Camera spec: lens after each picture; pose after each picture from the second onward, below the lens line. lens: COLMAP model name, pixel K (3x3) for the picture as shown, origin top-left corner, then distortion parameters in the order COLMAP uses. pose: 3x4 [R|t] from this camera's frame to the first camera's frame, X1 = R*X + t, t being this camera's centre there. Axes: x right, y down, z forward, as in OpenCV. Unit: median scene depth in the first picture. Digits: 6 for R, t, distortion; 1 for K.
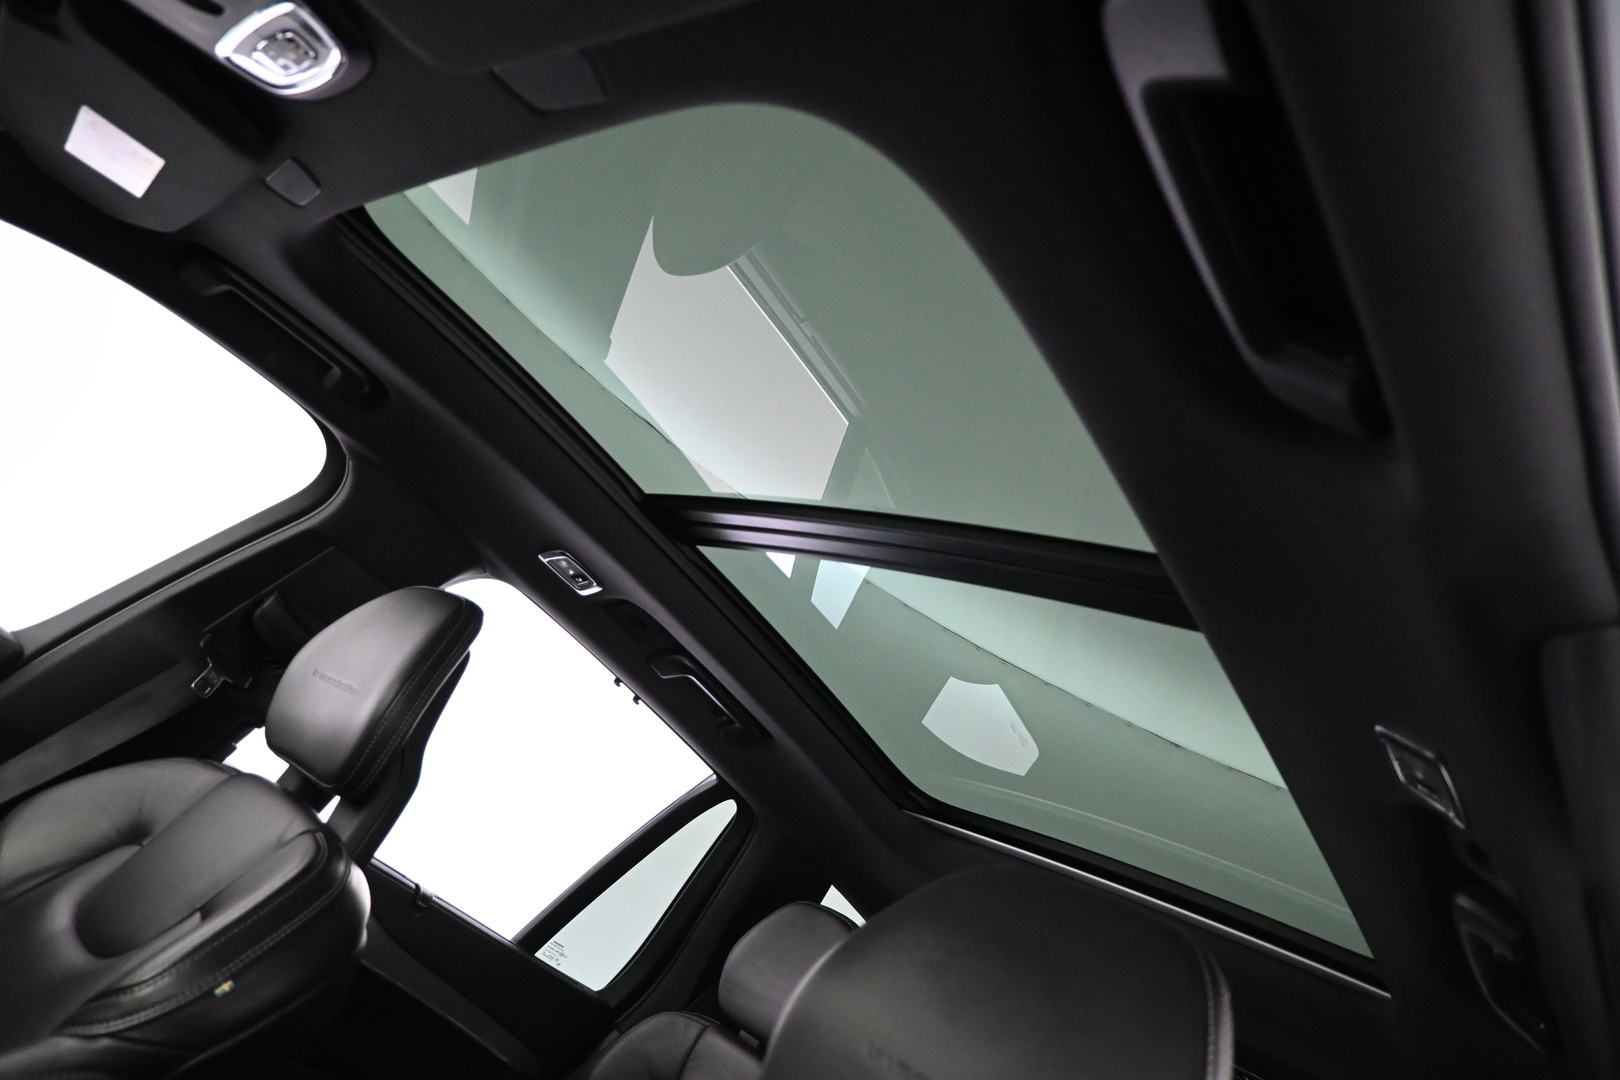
lens RADIAL K [[1116.0, 0, 810.0], [0, 1116.0, 540.0], [0, 0, 1]] dist [0.001482, 0.001460]
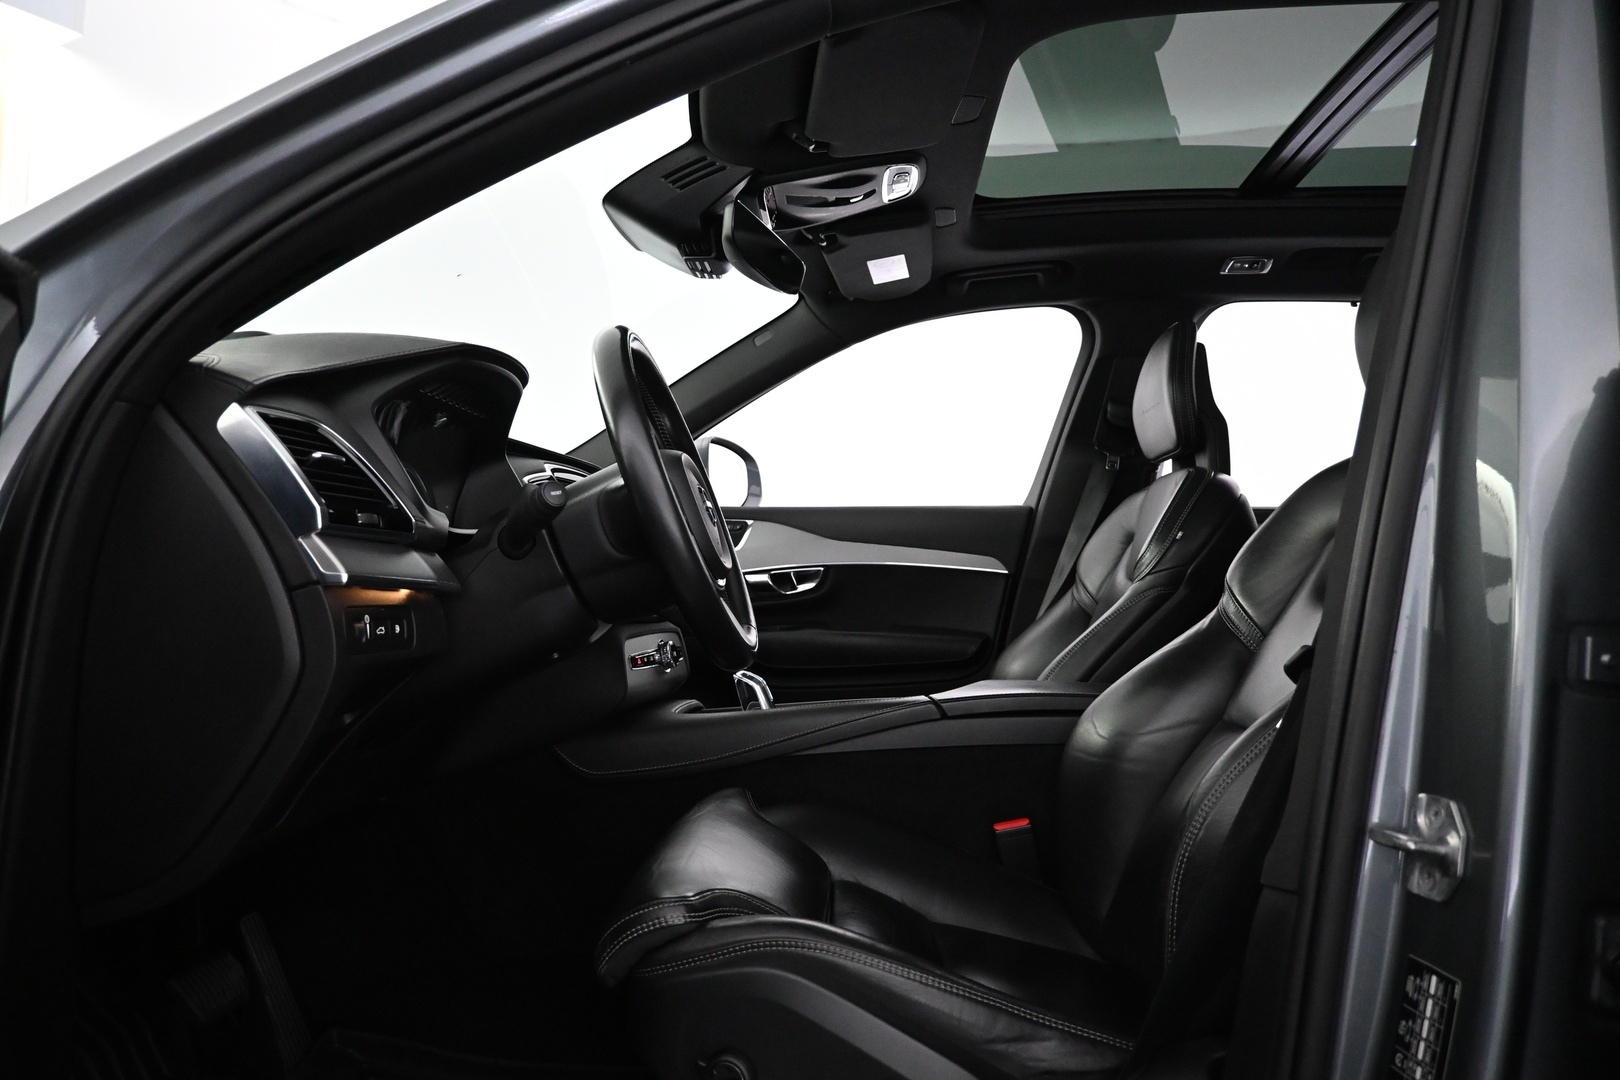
lens RADIAL K [[1116.0, 0, 810.0], [0, 1116.0, 540.0], [0, 0, 1]] dist [0.001482, 0.001460]
pose [[0.498864, -0.539647, -0.678171, 0.372007], [0.613186, 0.772758, -0.163852, 0.247981], [0.612484, -0.334105, 0.716406, -0.629215]]
